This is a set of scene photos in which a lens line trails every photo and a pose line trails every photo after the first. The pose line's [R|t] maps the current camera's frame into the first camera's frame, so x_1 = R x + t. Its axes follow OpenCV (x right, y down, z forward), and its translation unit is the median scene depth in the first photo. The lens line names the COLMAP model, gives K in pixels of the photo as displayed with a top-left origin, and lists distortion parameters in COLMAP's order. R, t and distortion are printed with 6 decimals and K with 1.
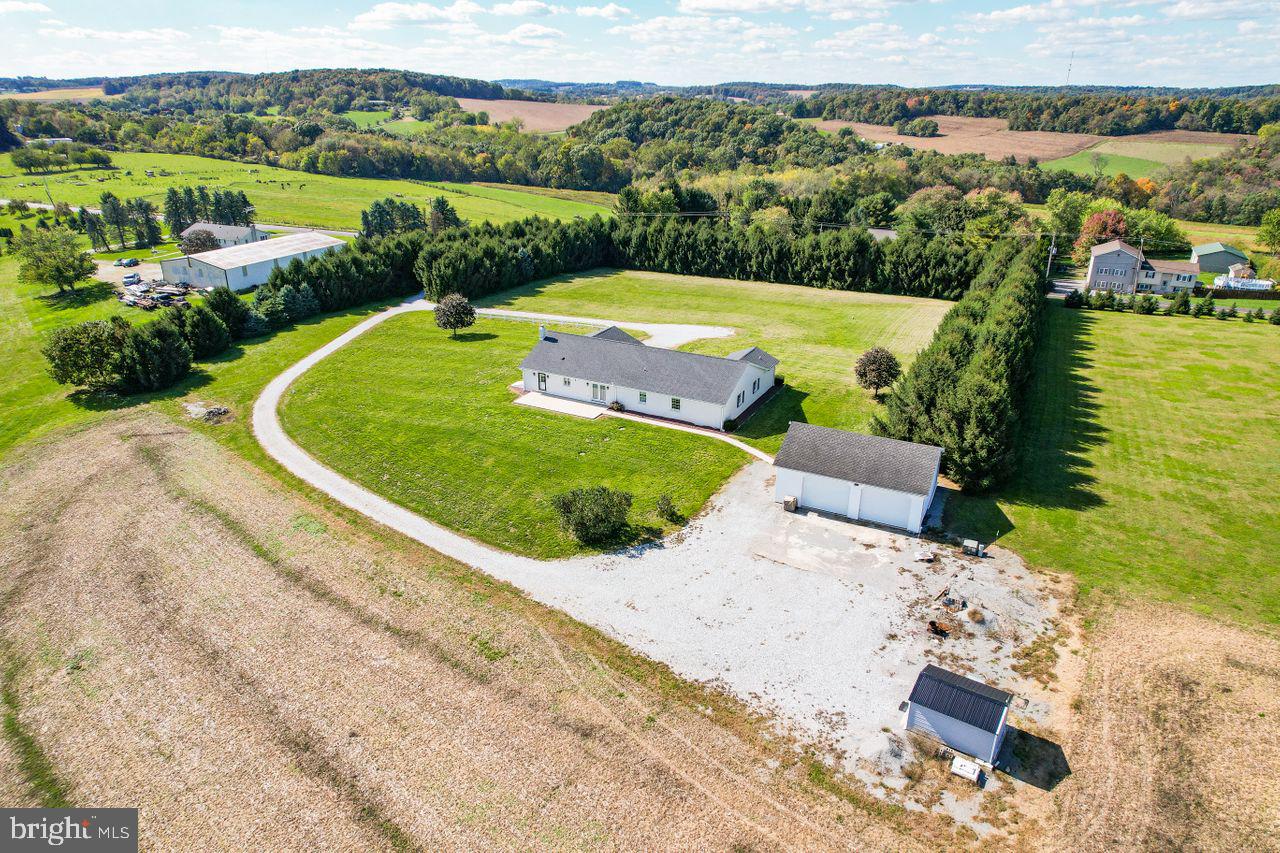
lens RADIAL K [[808.8, 0, 640.0], [0, 808.8, 426.5], [0, 0, 1]] dist [-0.105297, 0.078562]
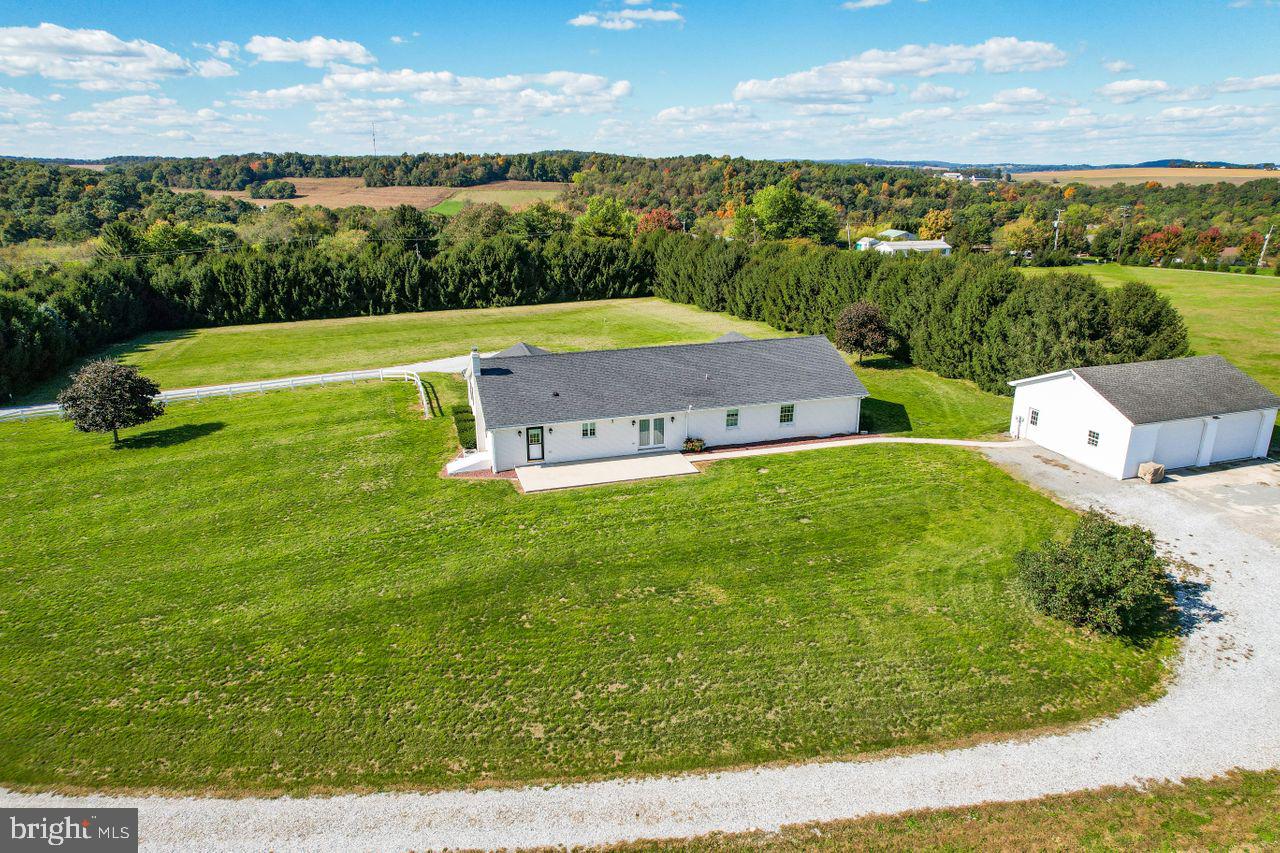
lens RADIAL K [[808.8, 0, 640.0], [0, 808.8, 426.5], [0, 0, 1]] dist [-0.105297, 0.078562]
pose [[0.693916, -0.216824, 0.686635, -0.227027], [0.275774, 0.960904, 0.024734, -0.031657], [-0.665153, 0.172193, 0.726581, 0.297579]]
